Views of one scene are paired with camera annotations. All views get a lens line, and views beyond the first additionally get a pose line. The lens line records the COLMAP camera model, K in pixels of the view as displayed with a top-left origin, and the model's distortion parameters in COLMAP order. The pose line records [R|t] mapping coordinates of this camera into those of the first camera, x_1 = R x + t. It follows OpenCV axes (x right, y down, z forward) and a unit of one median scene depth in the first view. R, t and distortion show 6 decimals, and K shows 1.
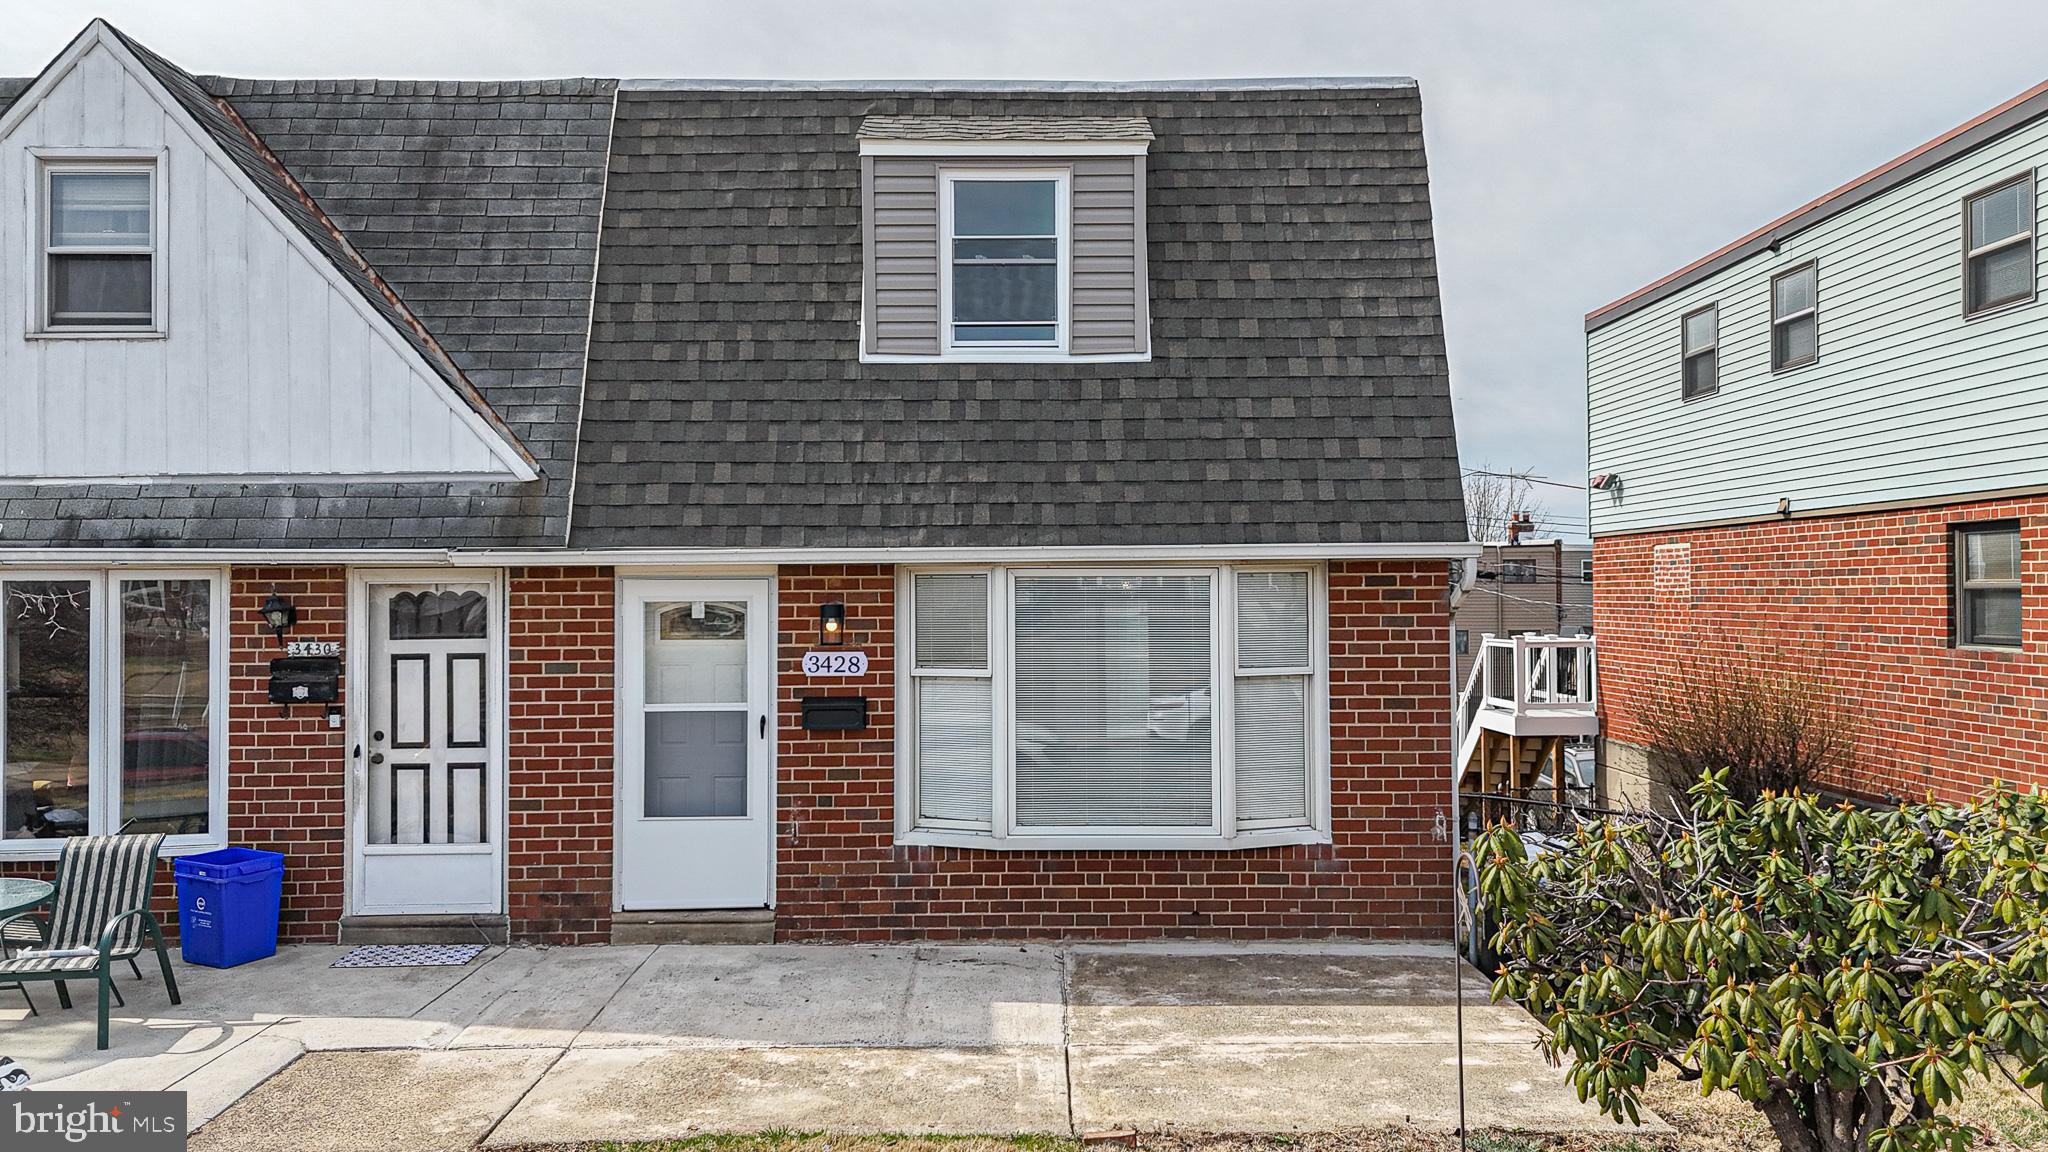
lens RADIAL K [[1518.3, 0, 1032.0], [0, 1518.3, 574.0], [0, 0, 1]] dist [0.092189, -0.116220]
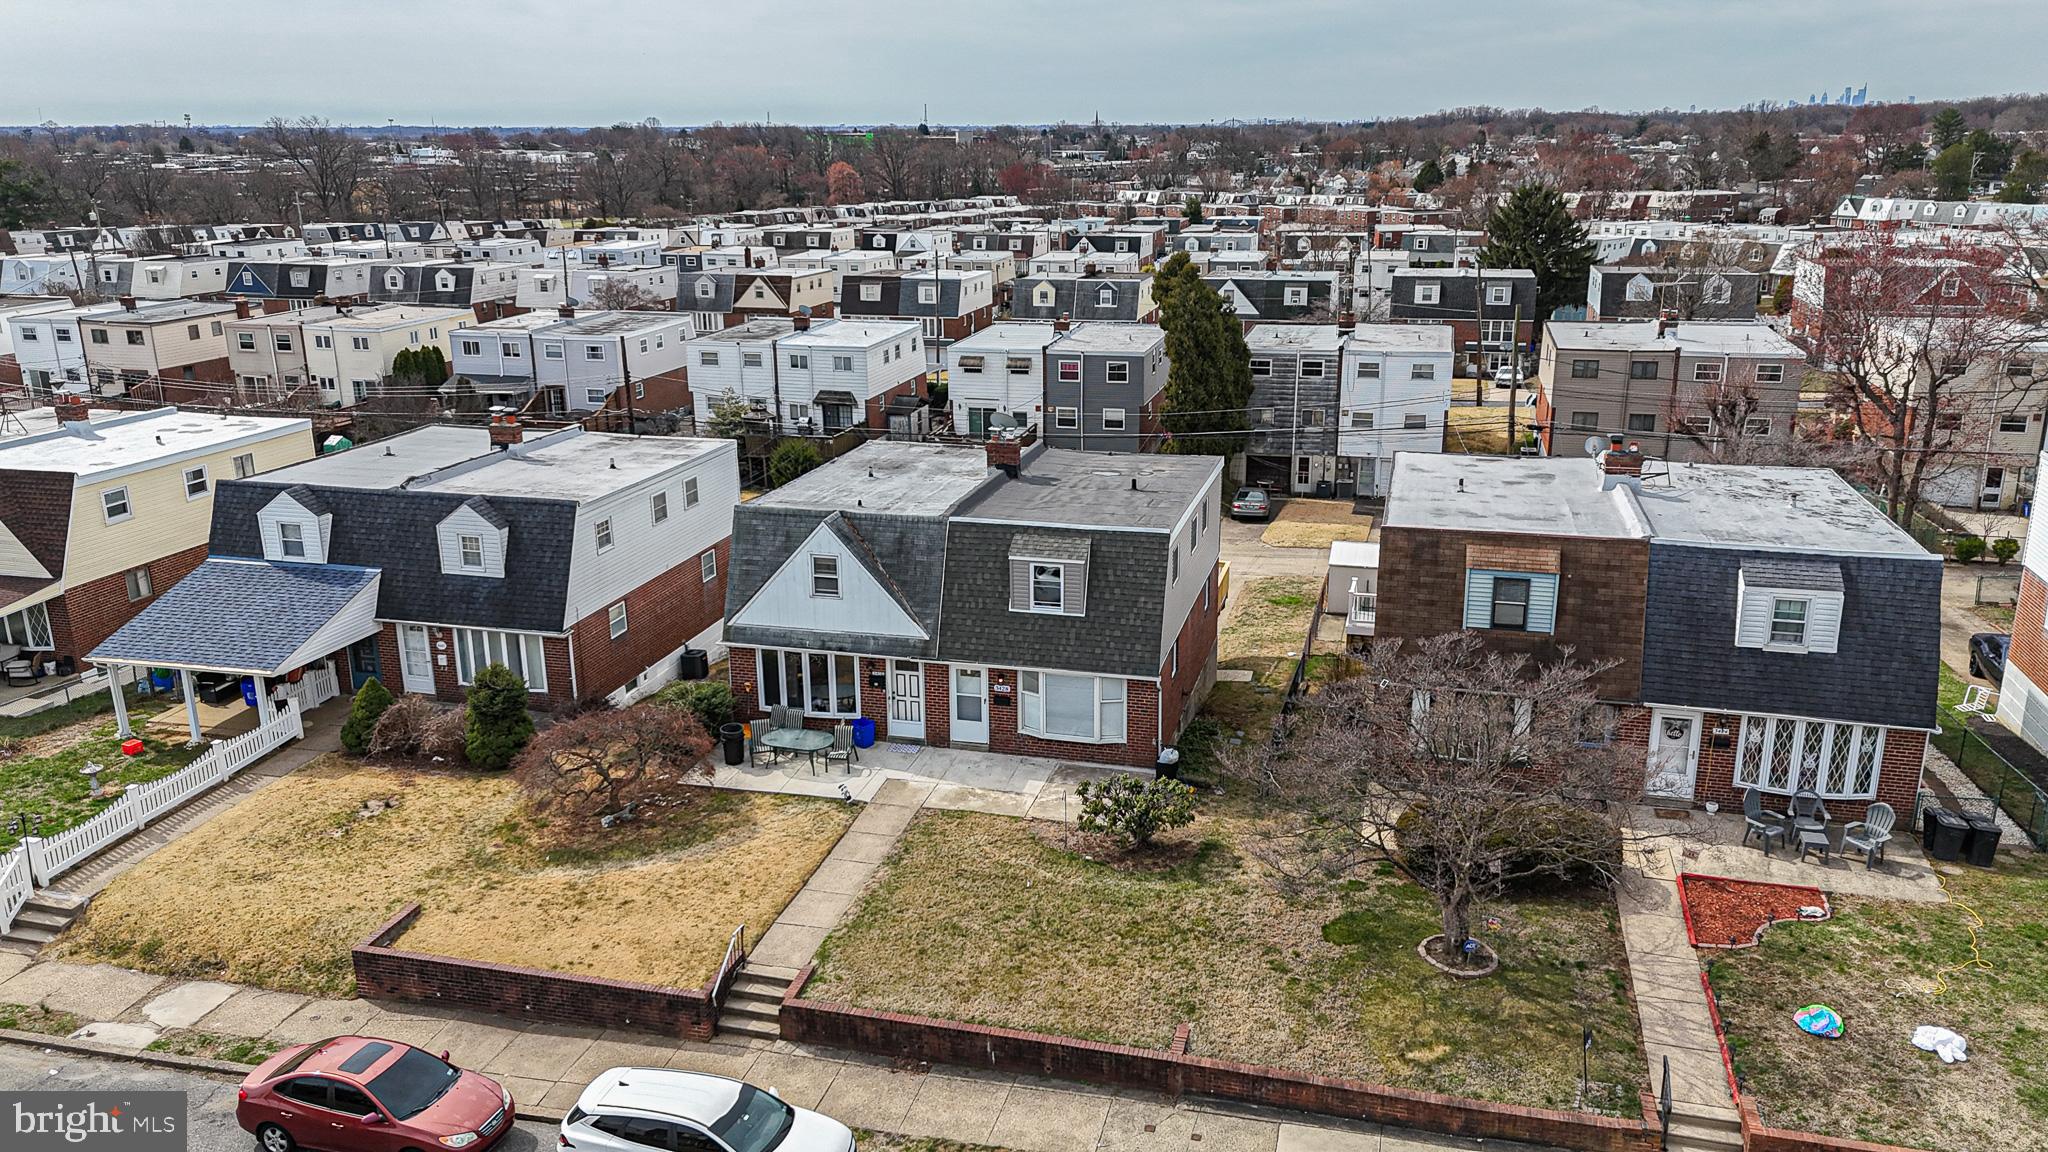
lens RADIAL K [[1518.3, 0, 1032.0], [0, 1518.3, 574.0], [0, 0, 1]] dist [0.092189, -0.116220]
pose [[0.965985, 0.068980, -0.249229, 0.893777], [0.007654, 0.955718, 0.294184, -1.365613], [0.258485, -0.286085, 0.922681, -2.489199]]
